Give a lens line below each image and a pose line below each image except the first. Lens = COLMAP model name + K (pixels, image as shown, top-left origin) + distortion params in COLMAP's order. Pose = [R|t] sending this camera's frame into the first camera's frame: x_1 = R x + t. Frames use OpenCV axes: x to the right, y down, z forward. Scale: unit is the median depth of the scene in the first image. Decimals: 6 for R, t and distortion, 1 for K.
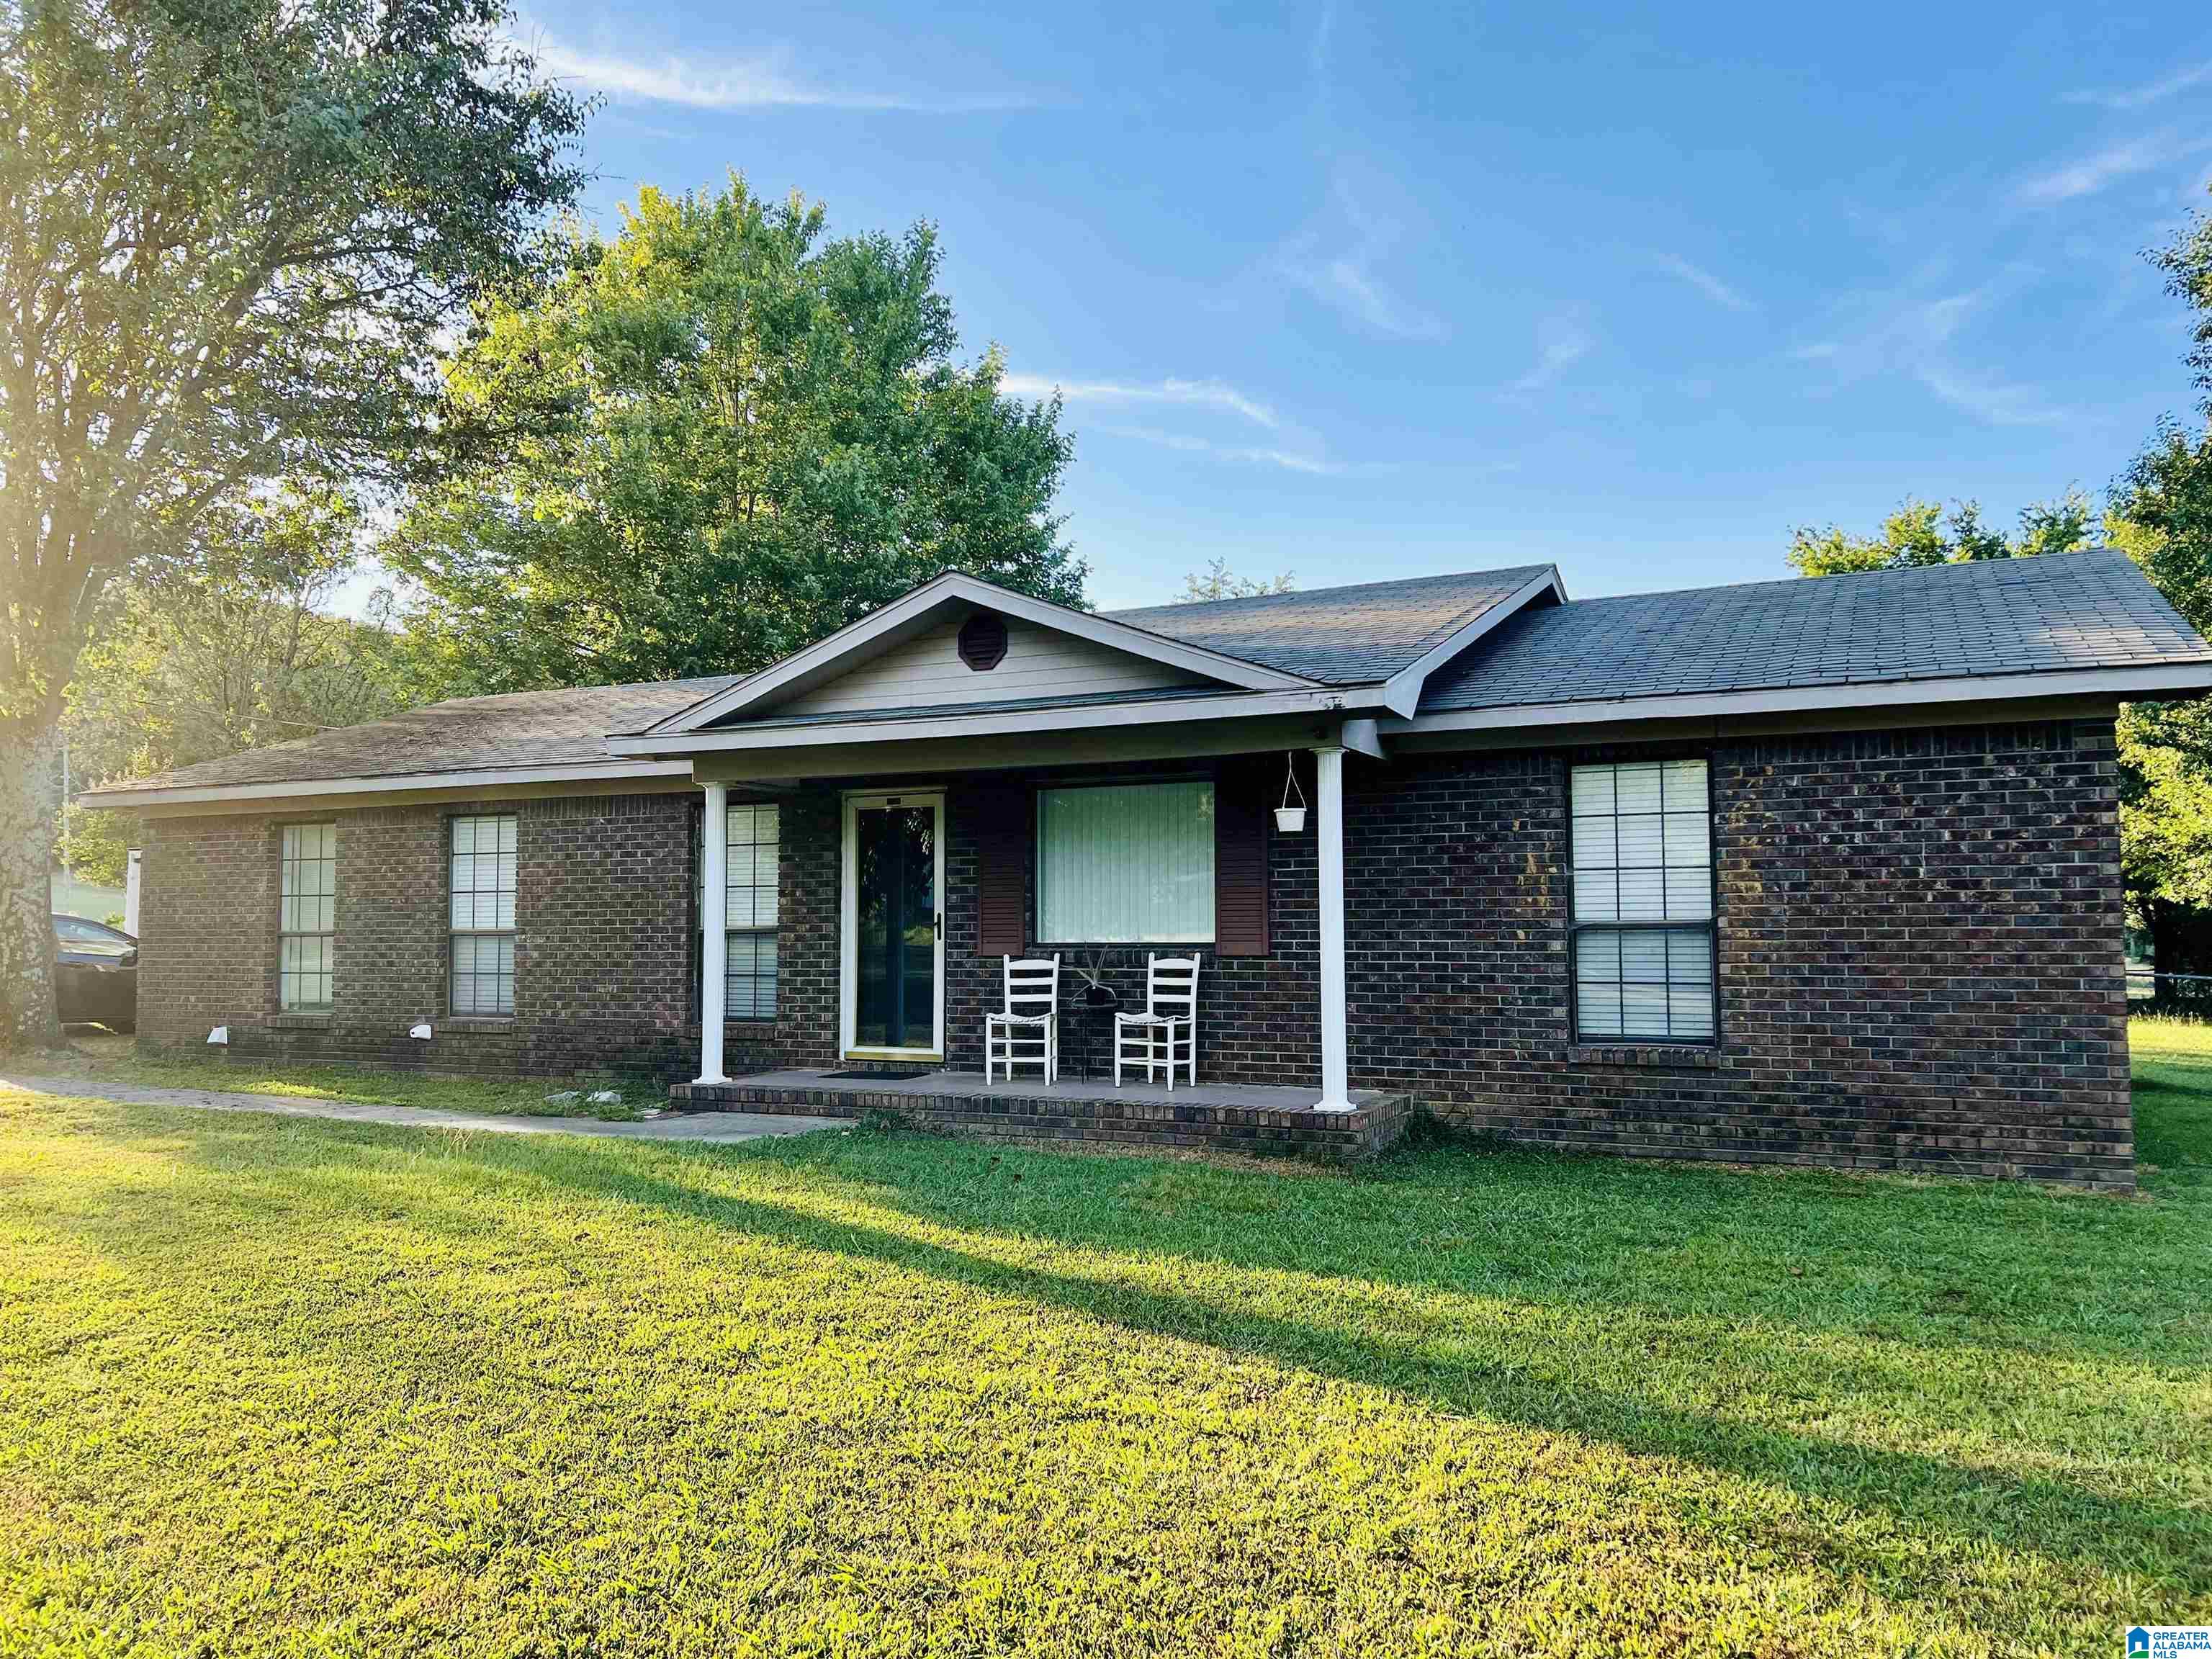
lens RADIAL K [[1703.9, 0, 1106.0], [0, 1703.9, 829.5], [0, 0, 1]] dist [0.137016, -0.233348]
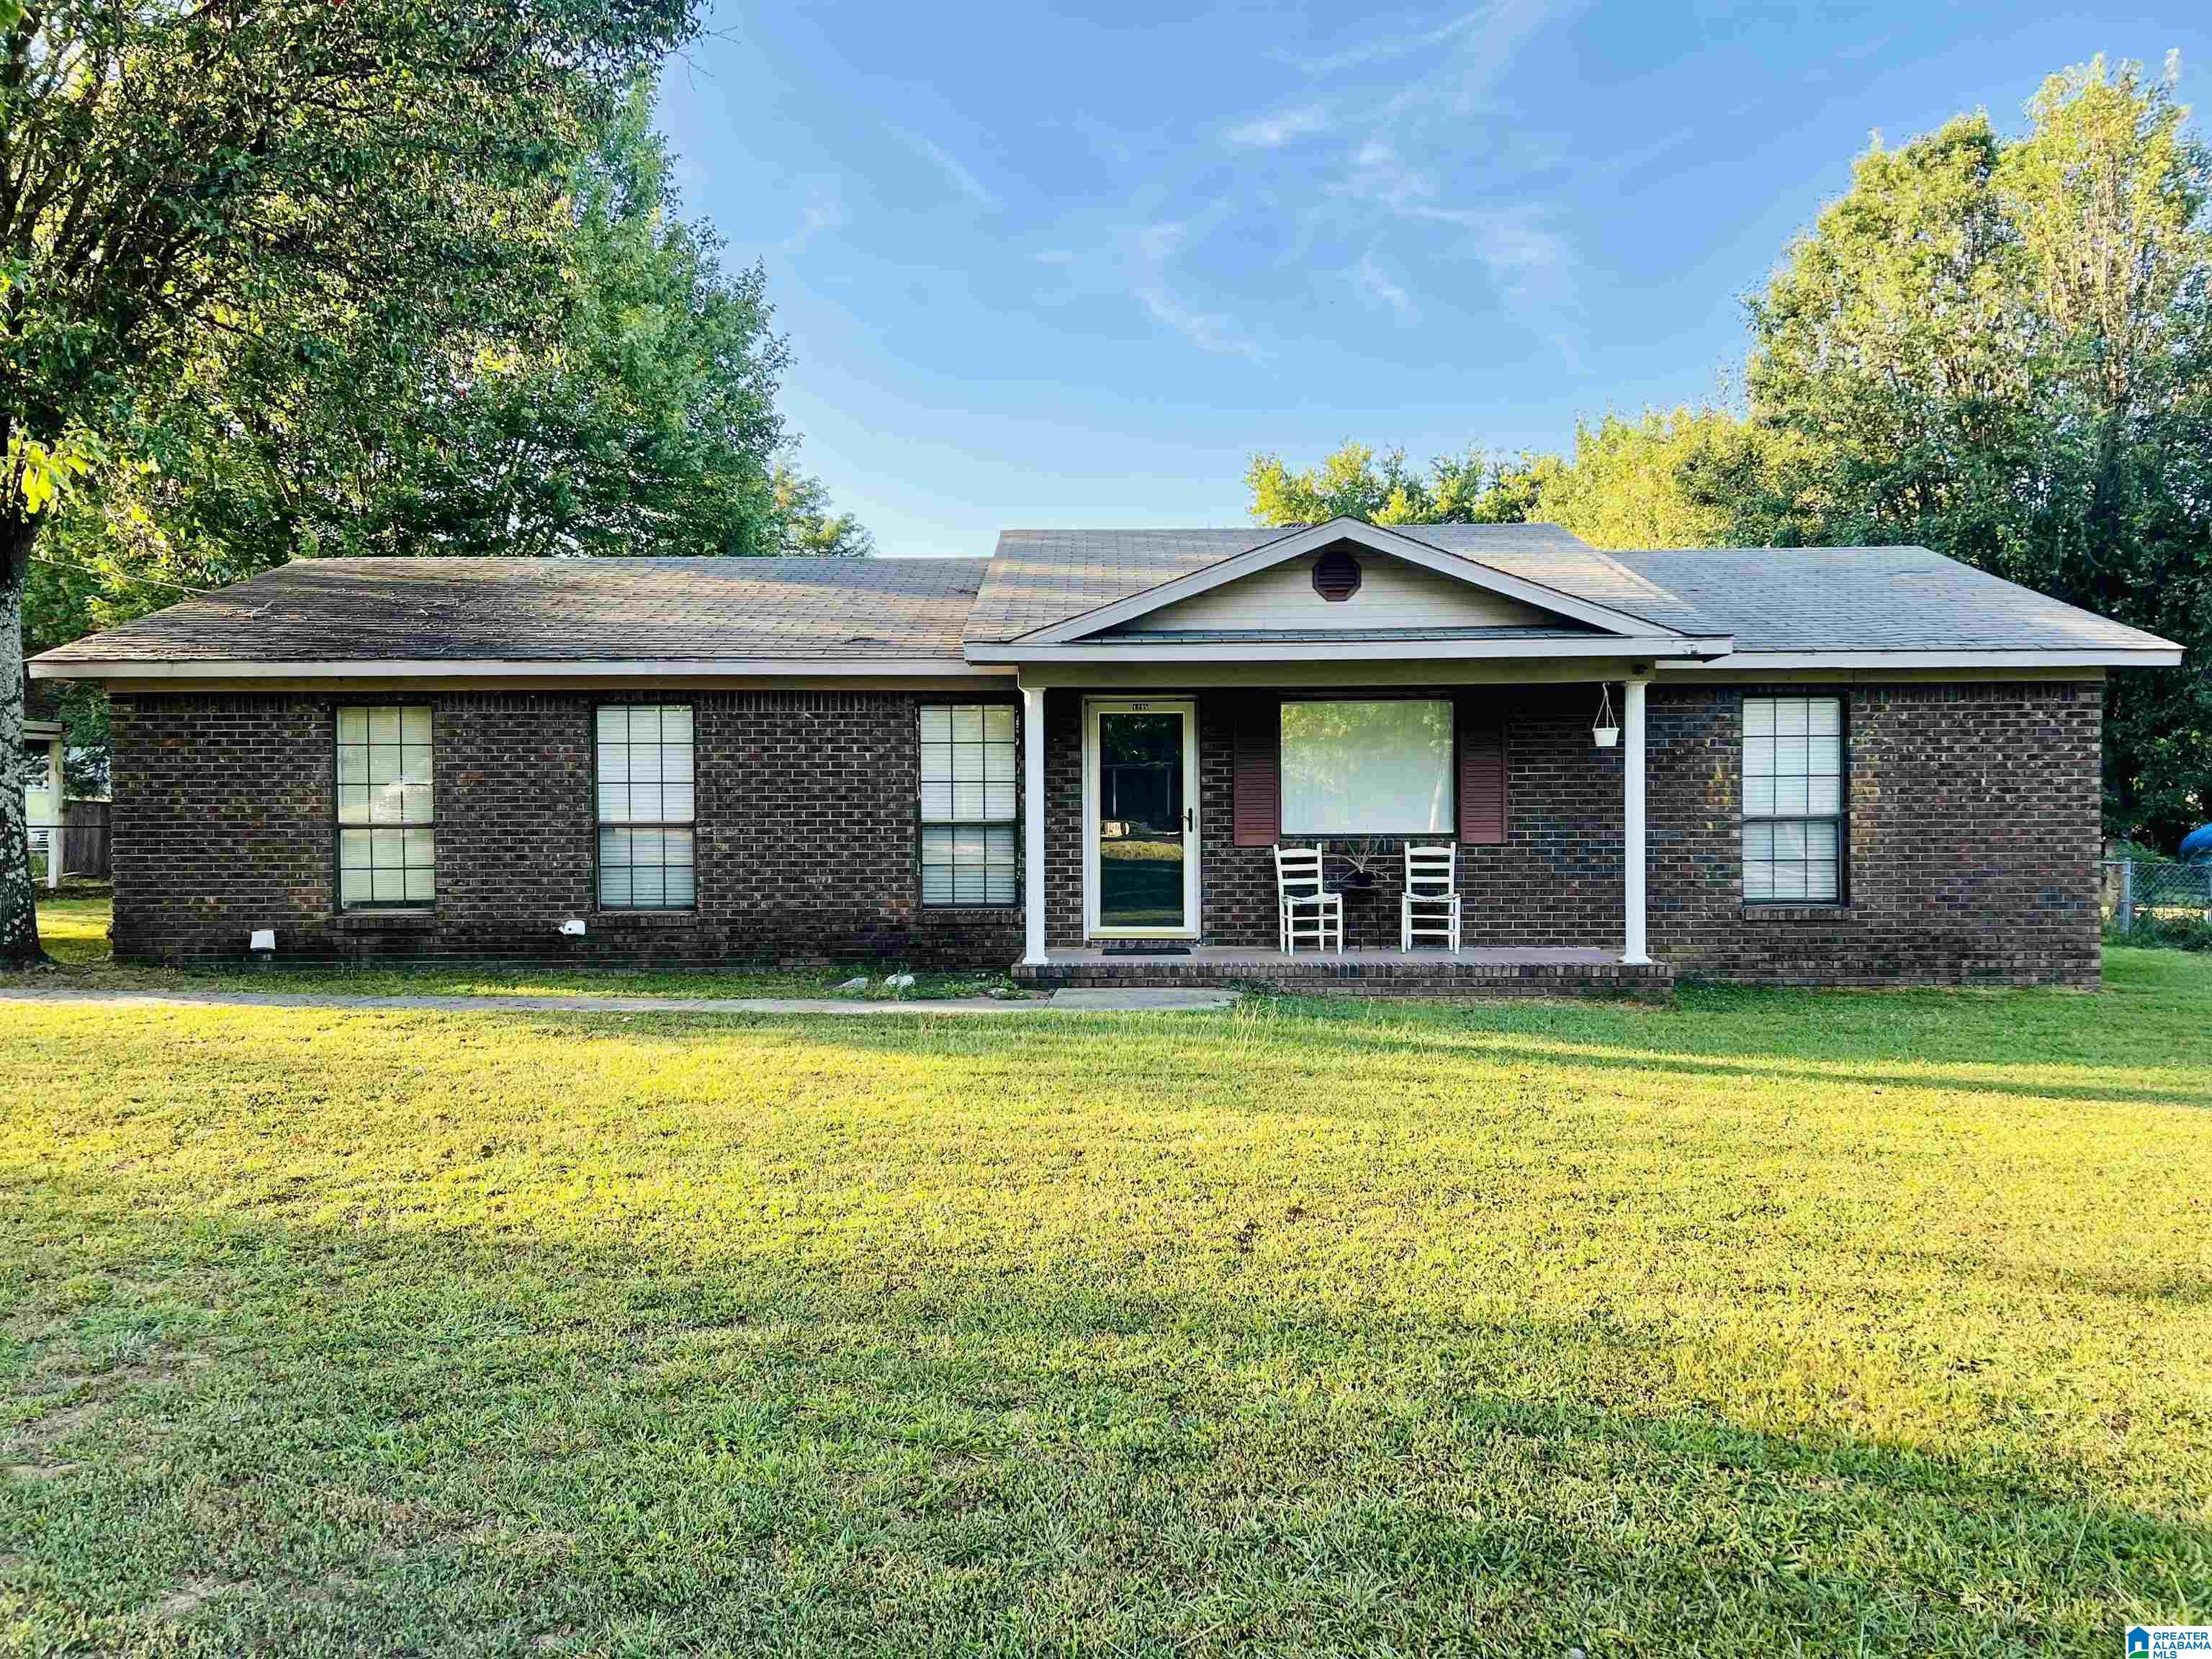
lens RADIAL K [[1703.9, 0, 1106.0], [0, 1703.9, 829.5], [0, 0, 1]] dist [0.137016, -0.233348]
pose [[0.894698, -0.007580, 0.446607, -0.770392], [-0.025711, 0.997324, 0.068434, -0.014886], [-0.445930, -0.072710, 0.892109, 0.021700]]
